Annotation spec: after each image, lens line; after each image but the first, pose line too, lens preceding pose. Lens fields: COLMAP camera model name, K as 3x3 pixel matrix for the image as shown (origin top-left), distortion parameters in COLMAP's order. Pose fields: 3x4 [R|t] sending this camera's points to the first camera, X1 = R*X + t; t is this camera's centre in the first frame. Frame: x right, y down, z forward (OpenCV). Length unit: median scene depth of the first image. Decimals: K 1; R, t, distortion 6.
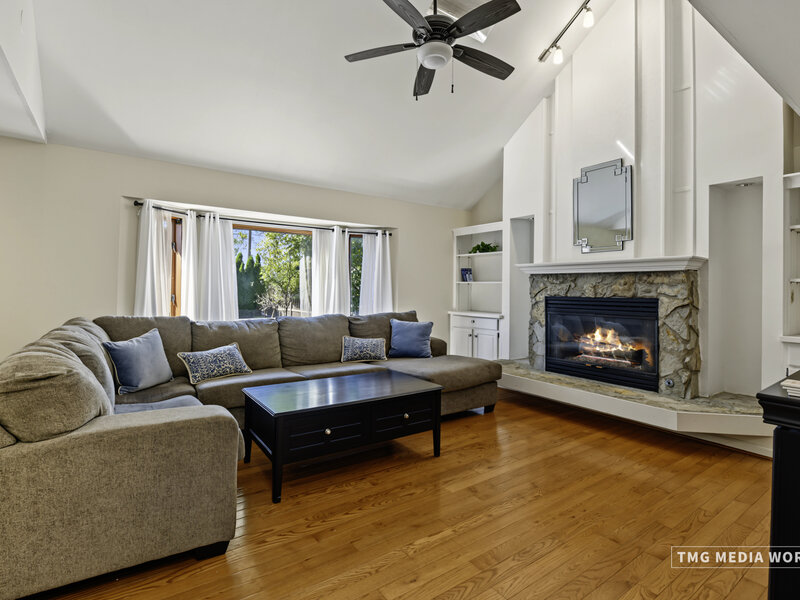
lens RADIAL K [[407.9, 0, 400.0], [0, 407.9, 300.0], [0, 0, 1]] dist [-0.001184, -0.000219]
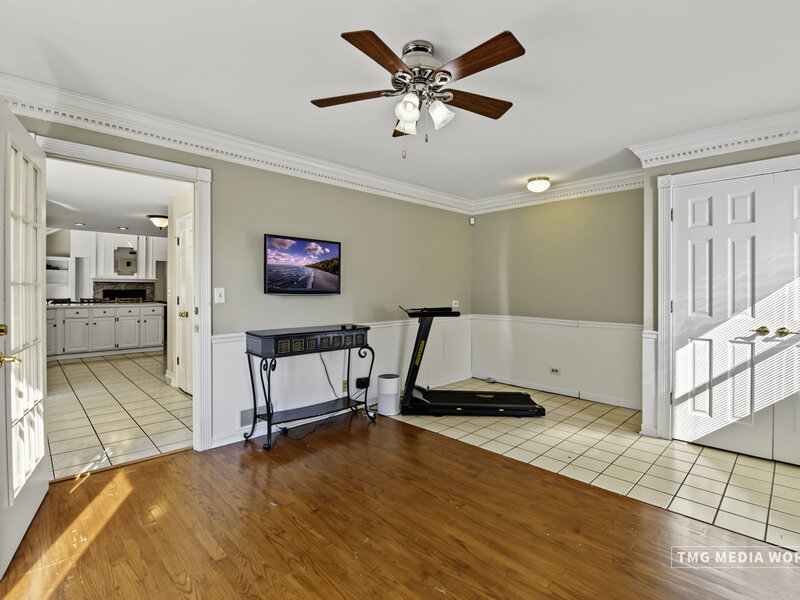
lens RADIAL K [[394.4, 0, 397.5], [0, 394.4, 292.4], [0, 0, 1]] dist [-0.003964, -0.000868]
pose [[-0.154413, -0.015500, 0.987885, -2.776268], [0.021041, 0.999599, 0.018973, -0.000101], [-0.987782, 0.023715, -0.154025, -0.597936]]
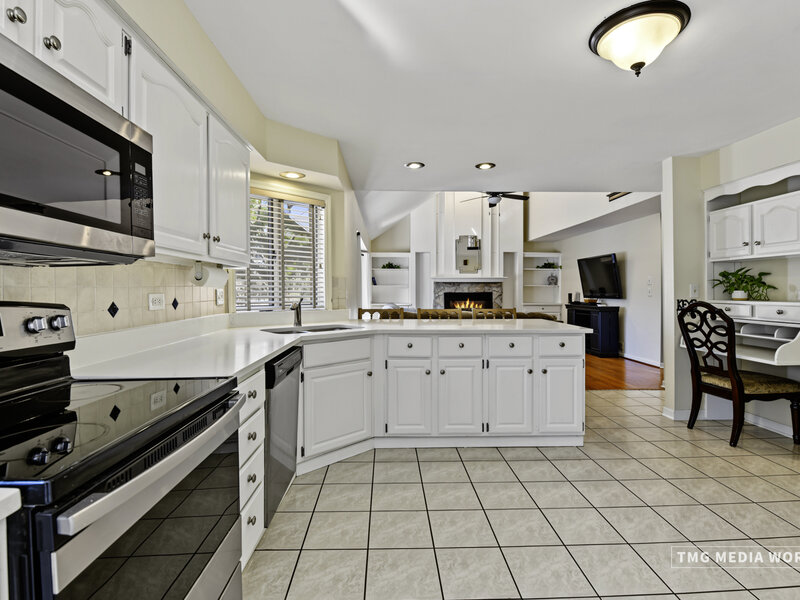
lens RADIAL K [[394.4, 0, 397.5], [0, 394.4, 292.4], [0, 0, 1]] dist [-0.003964, -0.000868]
pose [[0.554994, -0.011961, 0.831768, -1.577597], [0.032564, 0.999443, -0.007356, -0.004339], [-0.831216, 0.031169, 0.555075, 0.078682]]
